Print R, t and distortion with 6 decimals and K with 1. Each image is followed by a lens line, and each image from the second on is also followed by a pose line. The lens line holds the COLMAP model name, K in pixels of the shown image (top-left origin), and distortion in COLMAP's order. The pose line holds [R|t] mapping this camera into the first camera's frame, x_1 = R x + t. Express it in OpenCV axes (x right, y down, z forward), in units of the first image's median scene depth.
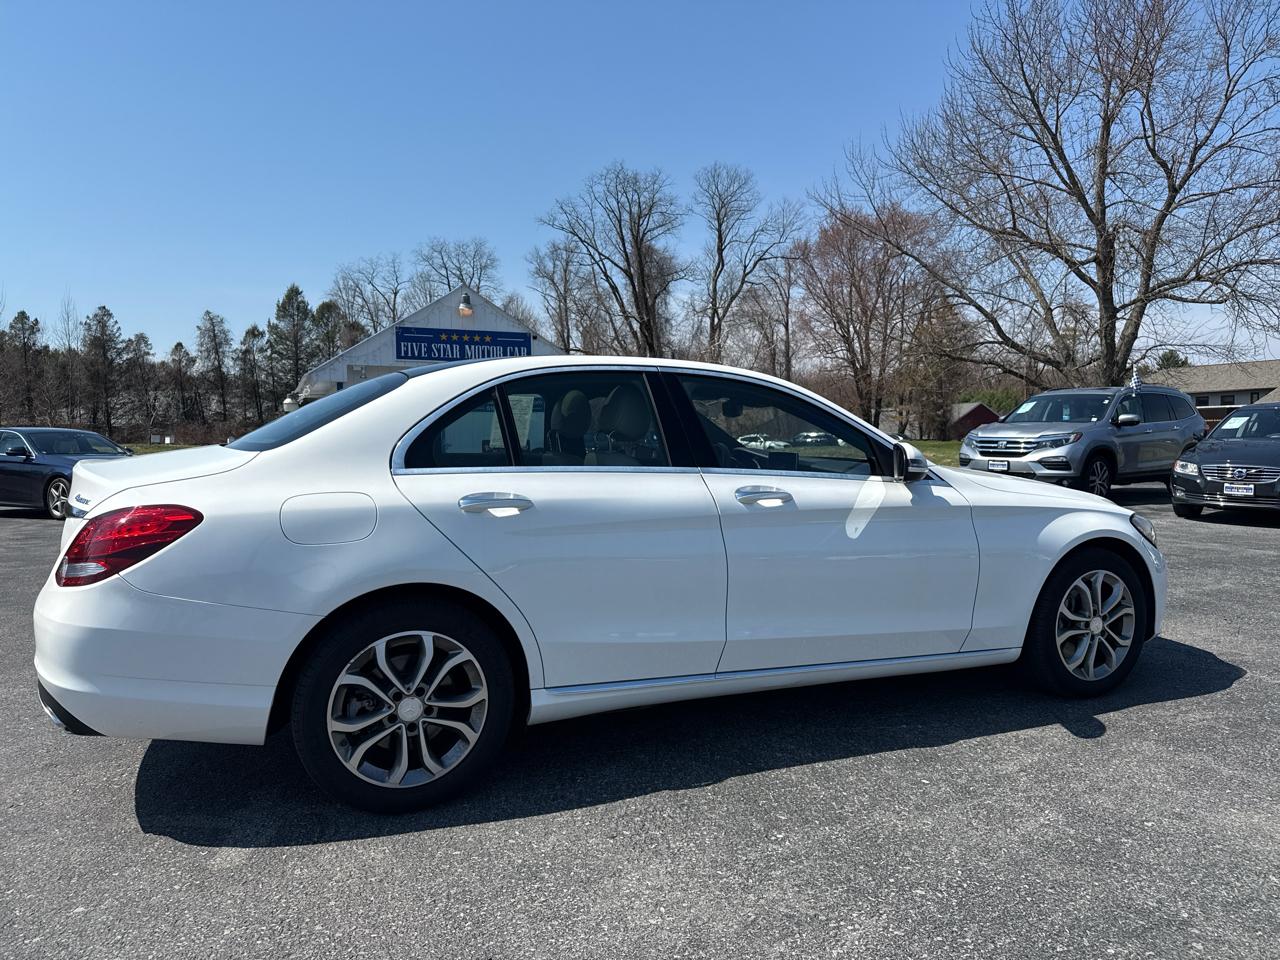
lens RADIAL K [[895.1, 0, 646.7], [0, 895.1, 469.7], [0, 0, 1]] dist [0.045919, -0.053319]
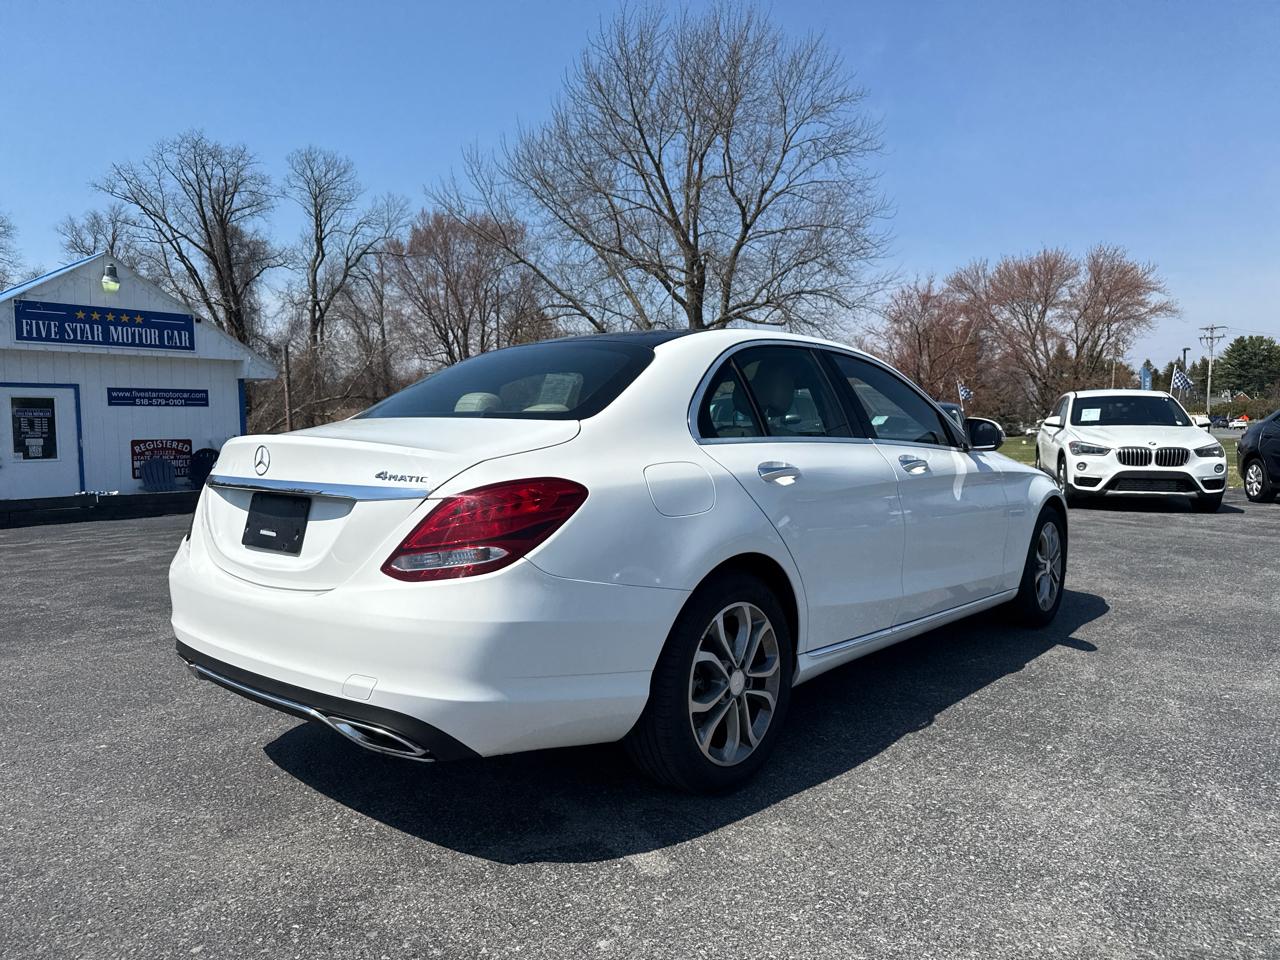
lens RADIAL K [[895.1, 0, 648.6], [0, 895.1, 483.0], [0, 0, 1]] dist [0.045919, -0.053319]
pose [[0.896170, -0.030313, 0.442674, -0.141918], [0.025854, 0.999536, 0.016105, 0.005824], [-0.442957, -0.002988, 0.896538, 0.032335]]
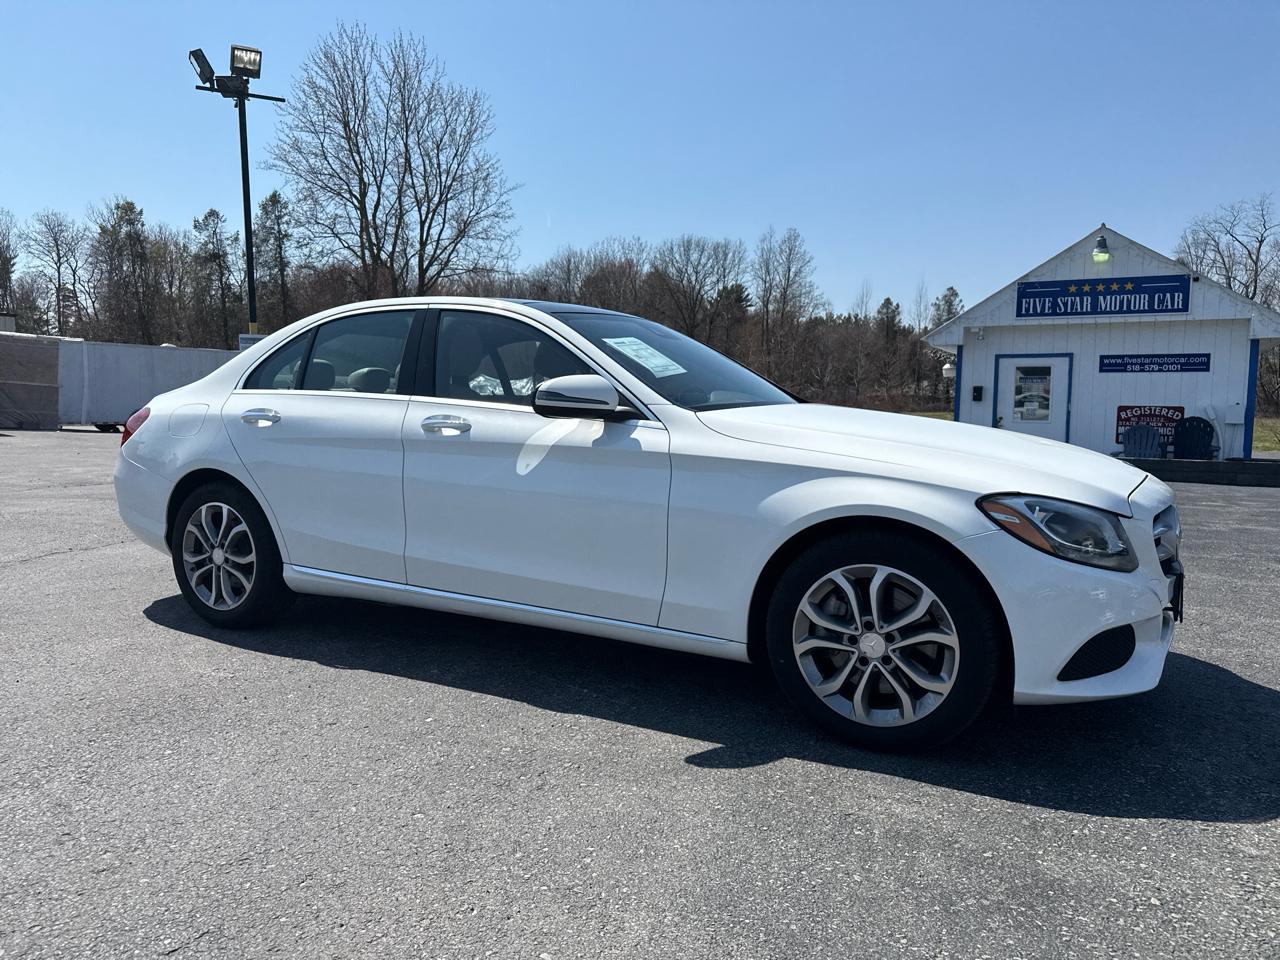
lens RADIAL K [[895.1, 0, 647.2], [0, 895.1, 488.3], [0, 0, 1]] dist [0.045919, -0.053319]
pose [[0.629546, 0.087812, -0.771985, 0.233535], [-0.048376, 0.996095, 0.073854, 0.003360], [0.775456, -0.009148, 0.631336, 0.114518]]
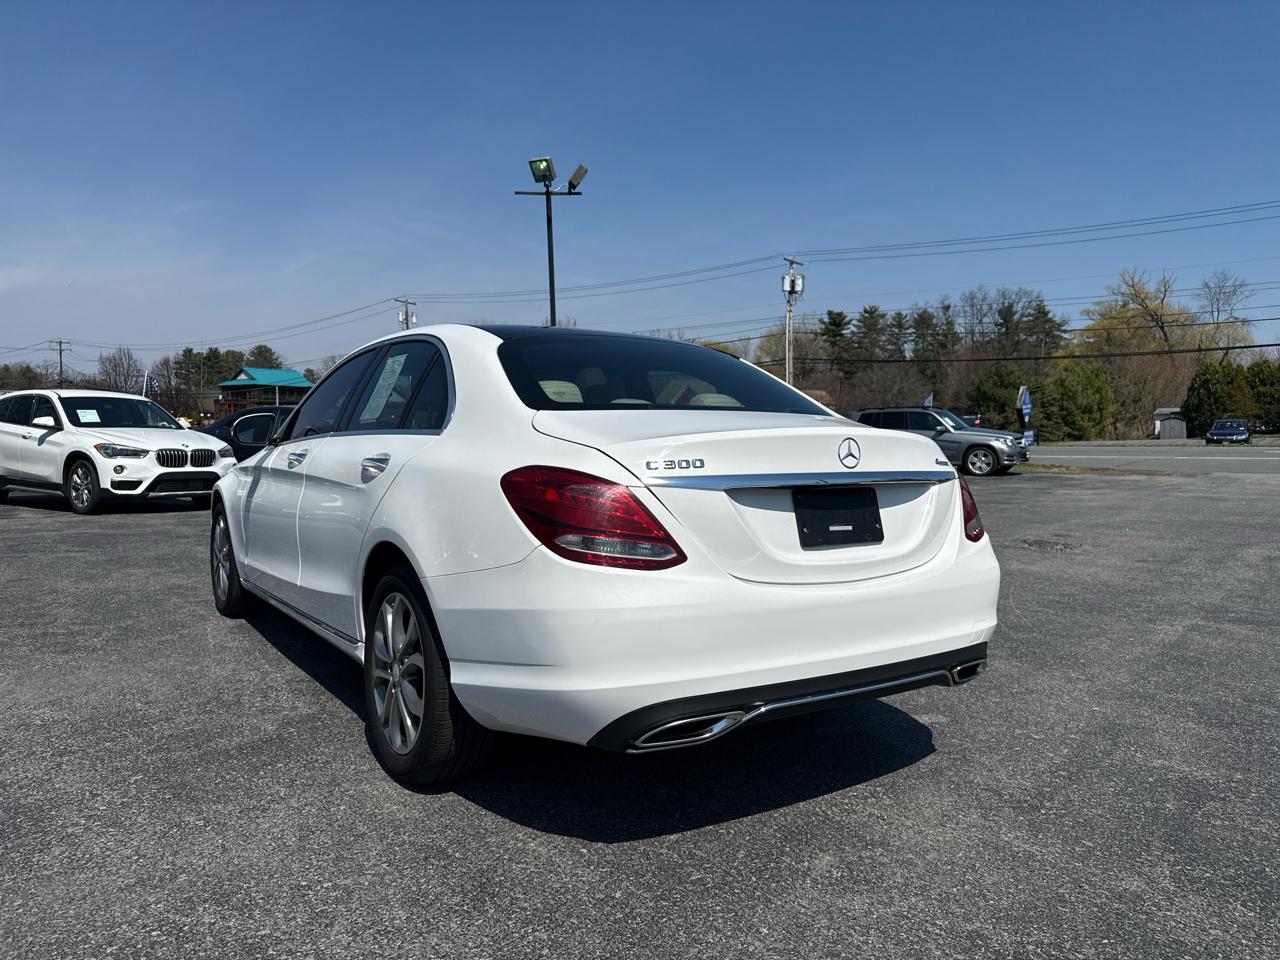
lens RADIAL K [[895.1, 0, 644.7], [0, 895.1, 482.5], [0, 0, 1]] dist [0.045919, -0.053319]
pose [[-0.188933, -0.051758, 0.980625, -0.279916], [0.040930, 0.997327, 0.060525, -0.003238], [-0.981137, 0.051572, -0.186310, 0.275007]]
